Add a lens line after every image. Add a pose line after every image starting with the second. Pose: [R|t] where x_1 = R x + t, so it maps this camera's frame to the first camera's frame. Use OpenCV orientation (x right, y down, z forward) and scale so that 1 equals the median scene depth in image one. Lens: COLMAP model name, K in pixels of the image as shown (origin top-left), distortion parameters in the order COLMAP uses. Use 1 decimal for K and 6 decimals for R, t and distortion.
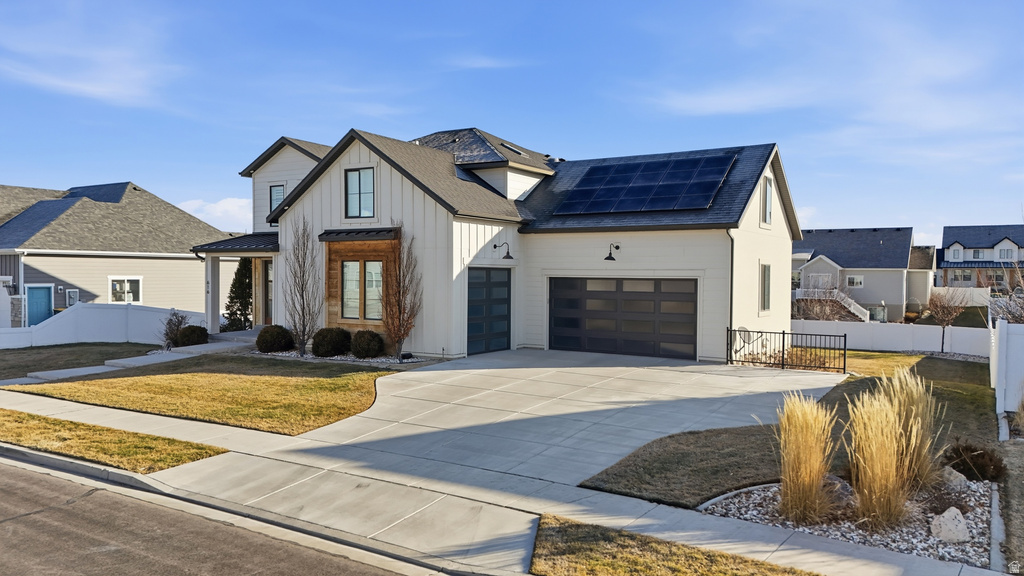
lens RADIAL K [[754.4, 0, 512.0], [0, 754.4, 288.0], [0, 0, 1]] dist [0.104499, -0.108782]
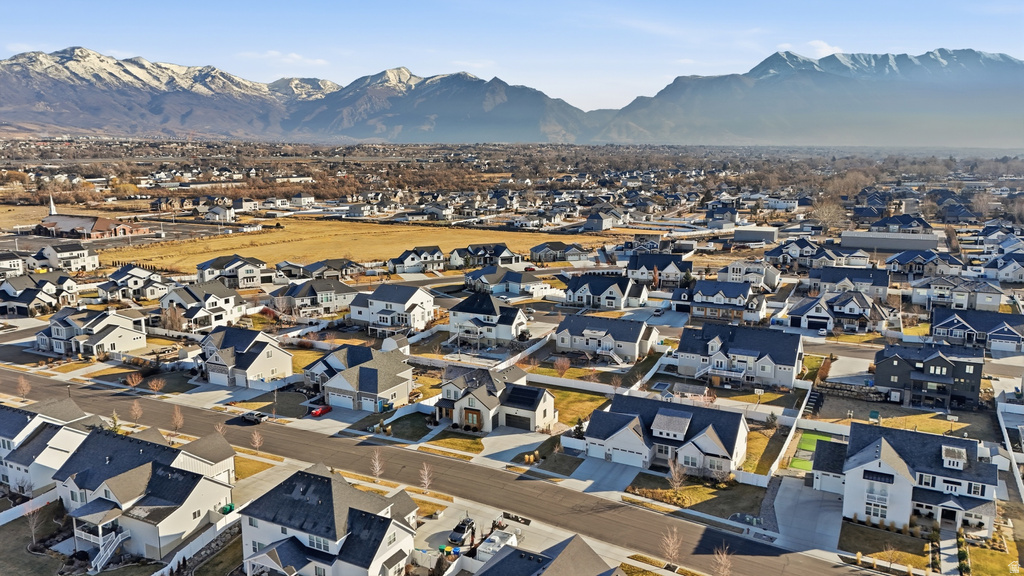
lens RADIAL K [[754.4, 0, 512.0], [0, 754.4, 288.0], [0, 0, 1]] dist [0.104499, -0.108782]
pose [[0.997290, -0.023053, 0.069871, -0.277063], [0.011460, 0.986726, 0.161988, -1.866699], [-0.072678, -0.160749, 0.984316, -4.403841]]
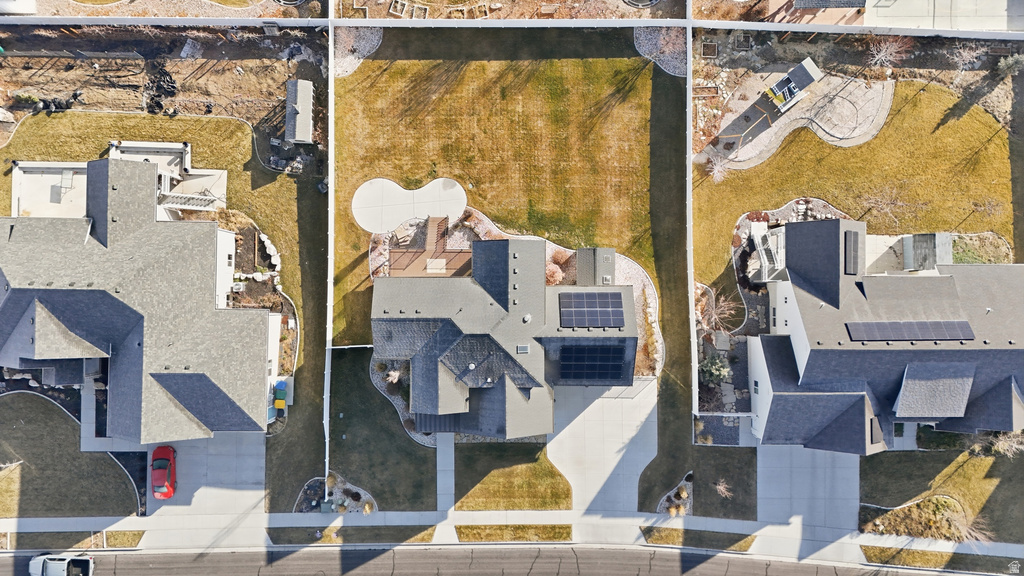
lens RADIAL K [[754.4, 0, 512.0], [0, 754.4, 288.0], [0, 0, 1]] dist [0.104499, -0.108782]
pose [[0.849025, -0.528154, -0.014493, 0.121905], [0.018780, 0.002754, 0.999820, -2.781677], [-0.528019, -0.849144, 0.012257, 1.387164]]
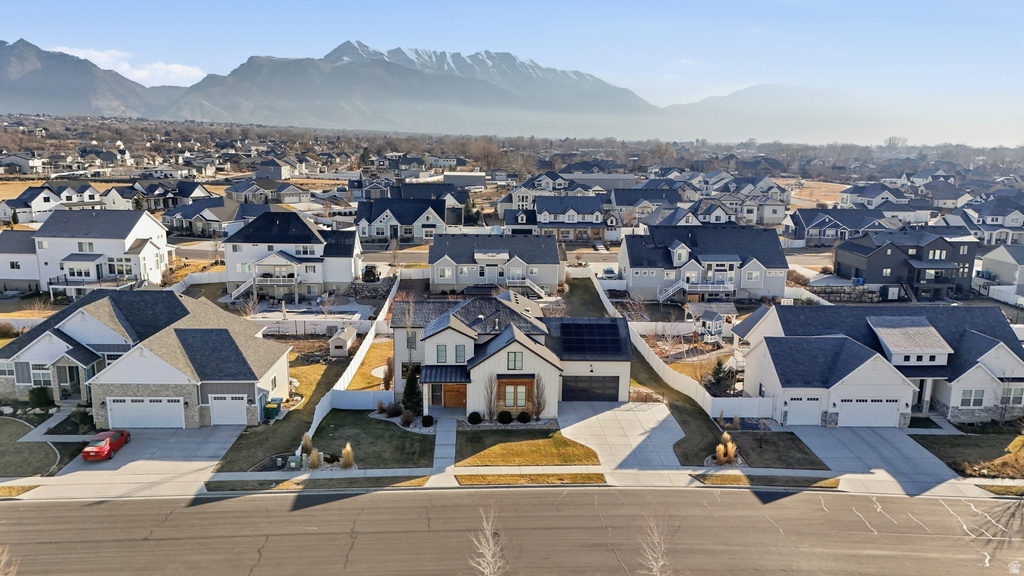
lens RADIAL K [[754.4, 0, 512.0], [0, 754.4, 288.0], [0, 0, 1]] dist [0.104499, -0.108782]
pose [[0.823244, -0.106881, 0.557535, -1.632836], [0.004228, 0.983244, 0.182248, -0.845430], [-0.567672, -0.147677, 0.809901, -1.063218]]
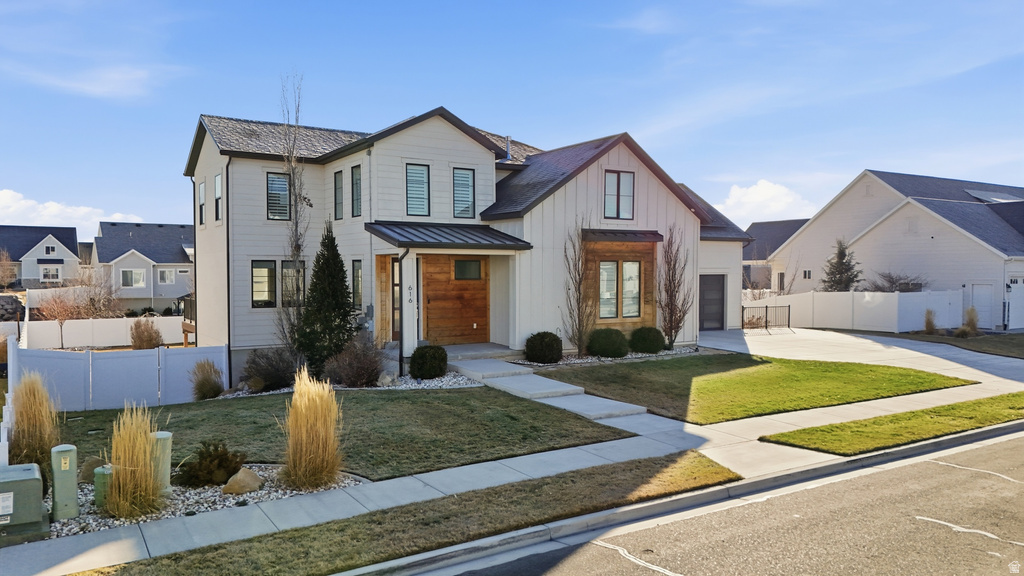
lens RADIAL K [[754.4, 0, 512.0], [0, 754.4, 288.0], [0, 0, 1]] dist [0.104499, -0.108782]
pose [[0.441683, -0.029096, 0.896699, -1.184116], [0.021754, 0.999527, 0.021718, -0.025056], [-0.896907, 0.009914, 0.442107, 0.678227]]
